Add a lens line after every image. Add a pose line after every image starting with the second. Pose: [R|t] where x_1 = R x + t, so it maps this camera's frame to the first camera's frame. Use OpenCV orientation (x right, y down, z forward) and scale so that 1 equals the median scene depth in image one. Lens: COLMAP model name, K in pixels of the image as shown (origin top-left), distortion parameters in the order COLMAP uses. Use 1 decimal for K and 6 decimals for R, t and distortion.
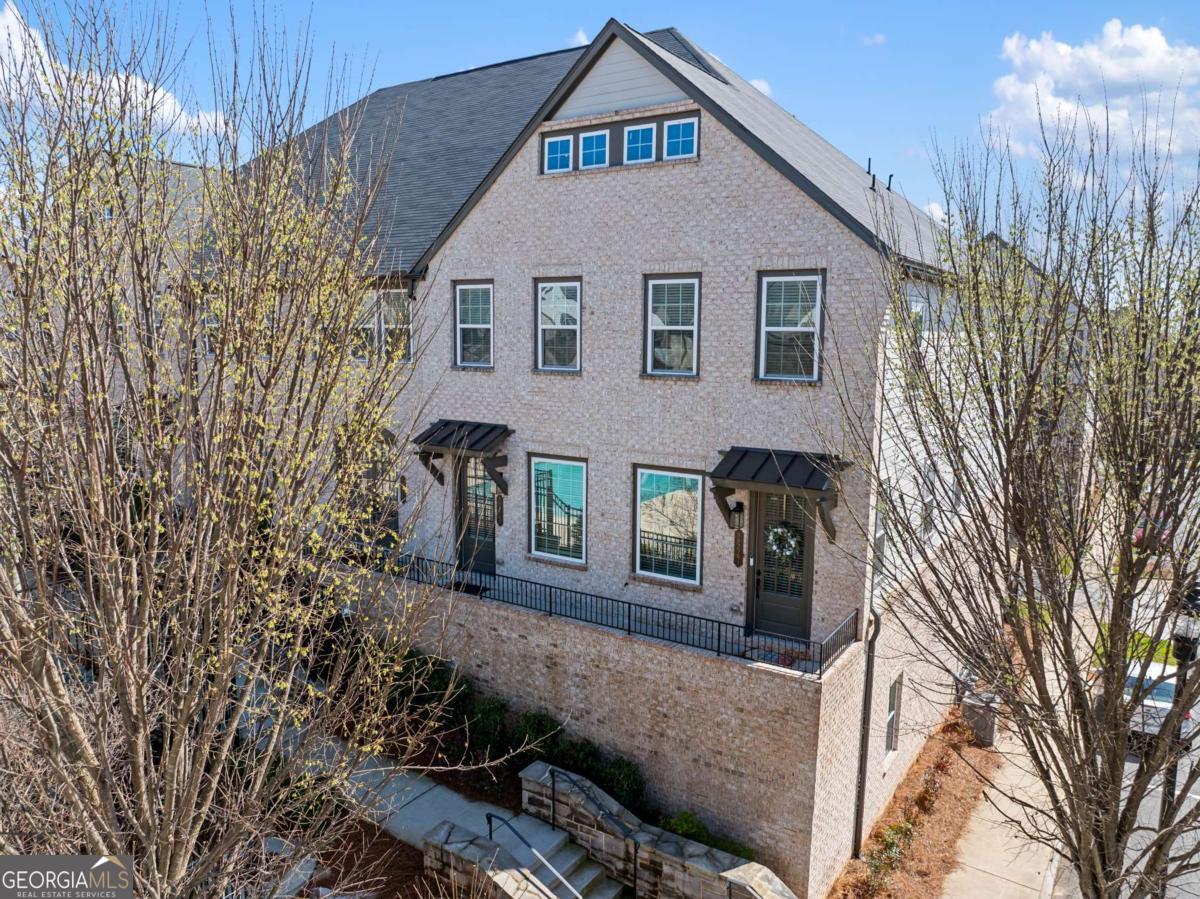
lens RADIAL K [[845.1, 0, 602.9], [0, 845.1, 446.7], [0, 0, 1]] dist [-0.033617, -0.007451]
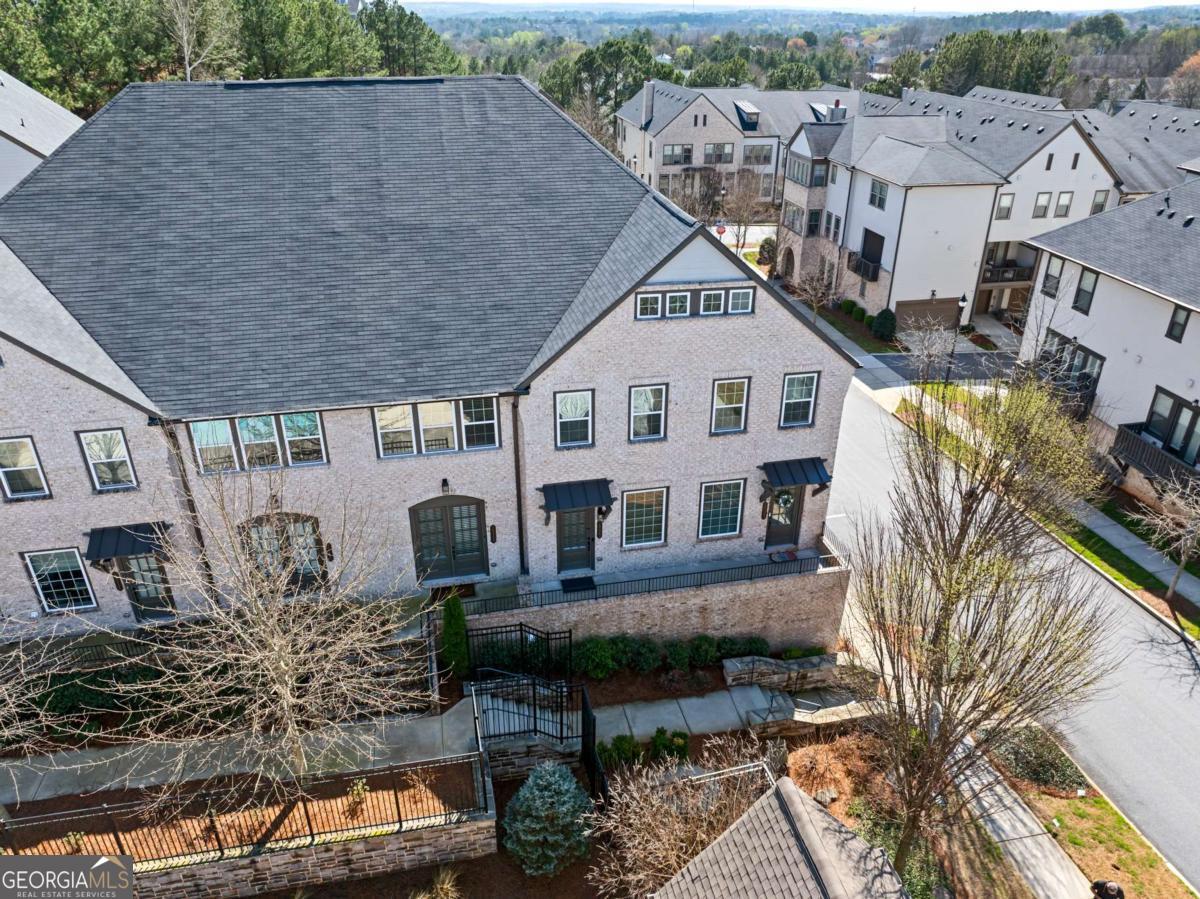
lens RADIAL K [[845.1, 0, 602.9], [0, 845.1, 446.7], [0, 0, 1]] dist [-0.033617, -0.007451]
pose [[0.705448, -0.336767, 0.623643, -1.169570], [0.099849, 0.918351, 0.382964, -0.735687], [-0.701693, -0.207891, 0.681475, 0.019064]]
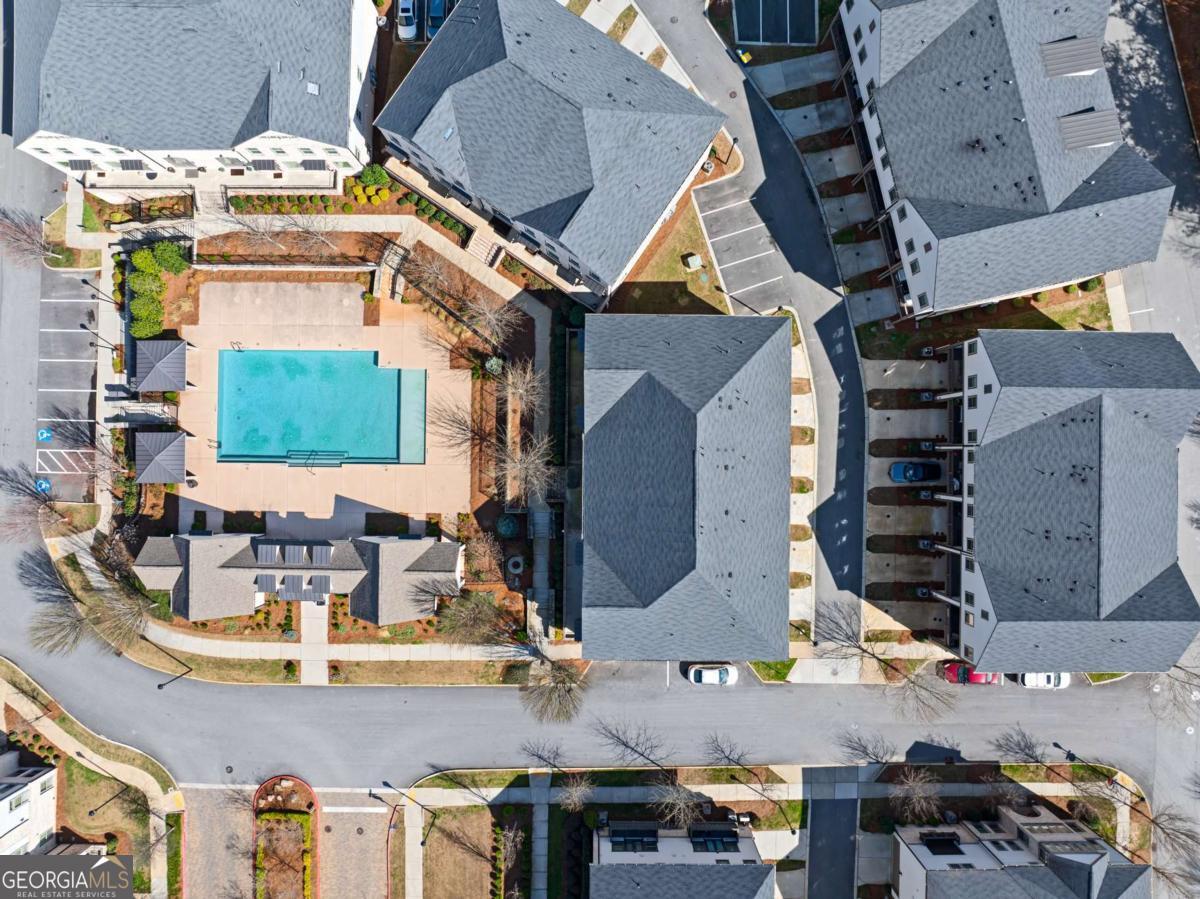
lens RADIAL K [[845.1, 0, 602.9], [0, 845.1, 446.7], [0, 0, 1]] dist [-0.033617, -0.007451]
pose [[0.535589, 0.844367, -0.013715, -0.605161], [-0.123501, 0.094383, 0.987846, -5.132283], [0.835399, -0.527386, 0.154830, 0.832699]]
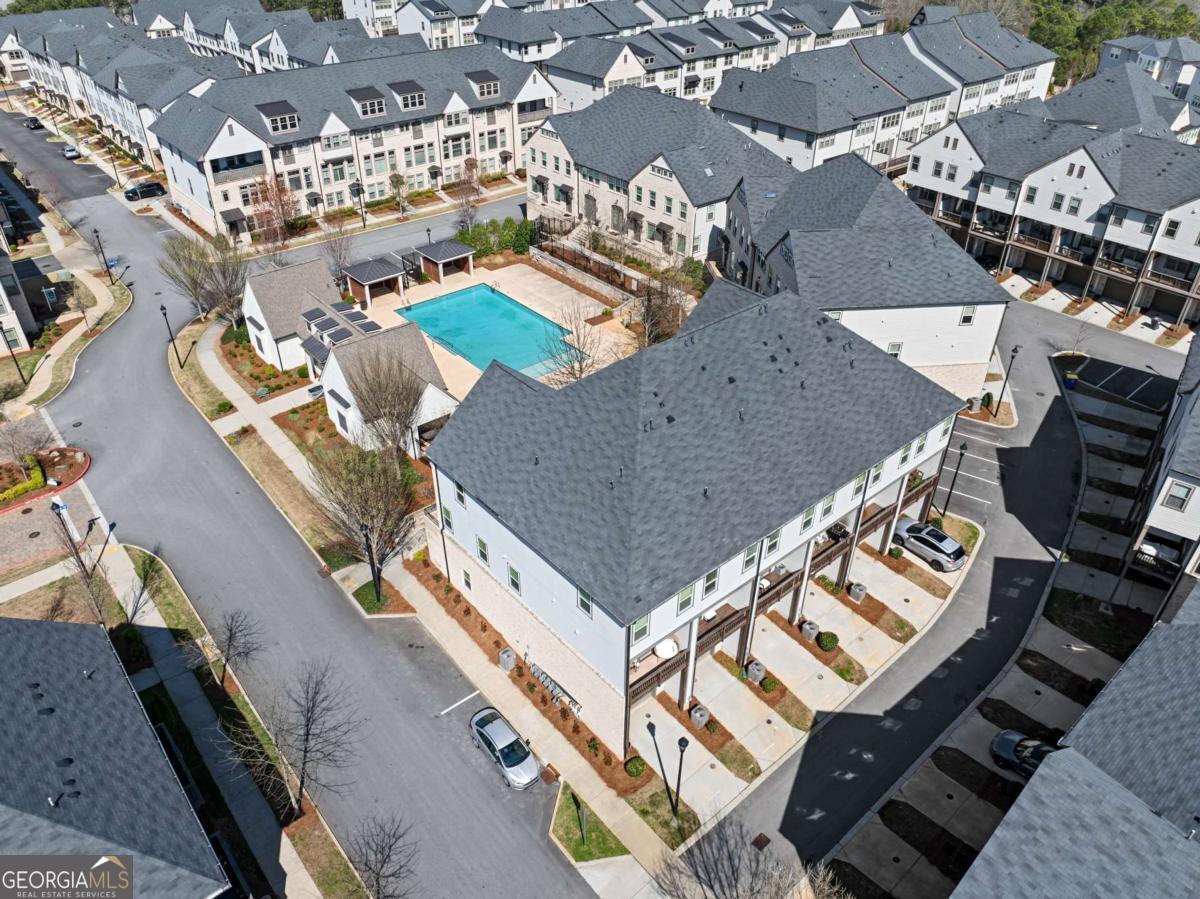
lens RADIAL K [[845.1, 0, 602.9], [0, 845.1, 446.7], [0, 0, 1]] dist [-0.033617, -0.007451]
pose [[-0.286794, 0.541438, -0.790312, 2.684995], [-0.148473, 0.789878, 0.595020, -2.302088], [0.946417, 0.287988, -0.146143, 1.988861]]
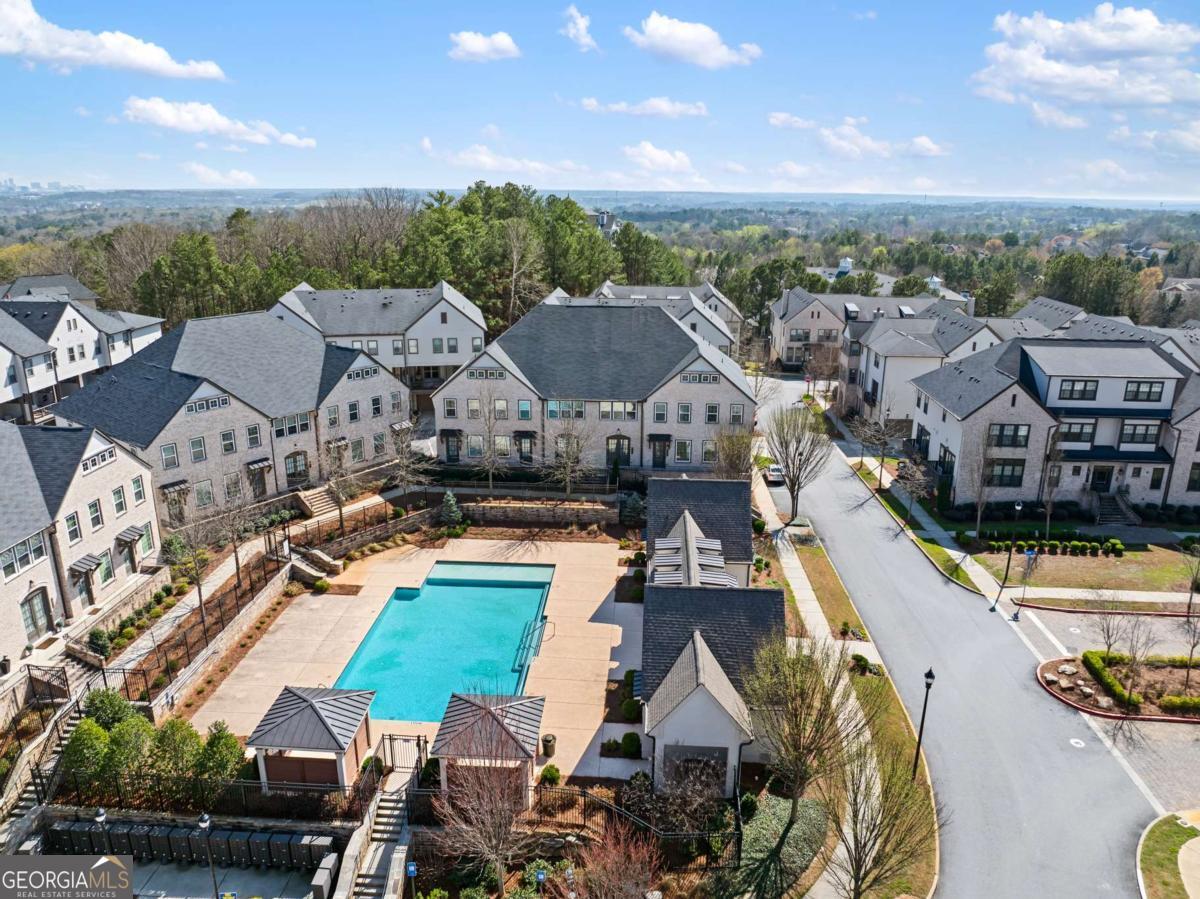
lens RADIAL K [[845.1, 0, 602.9], [0, 845.1, 446.7], [0, 0, 1]] dist [-0.033617, -0.007451]
pose [[0.867100, -0.148164, 0.475589, -2.960228], [0.070946, 0.981741, 0.176499, -0.897042], [-0.493056, -0.119301, 0.861779, -3.110554]]
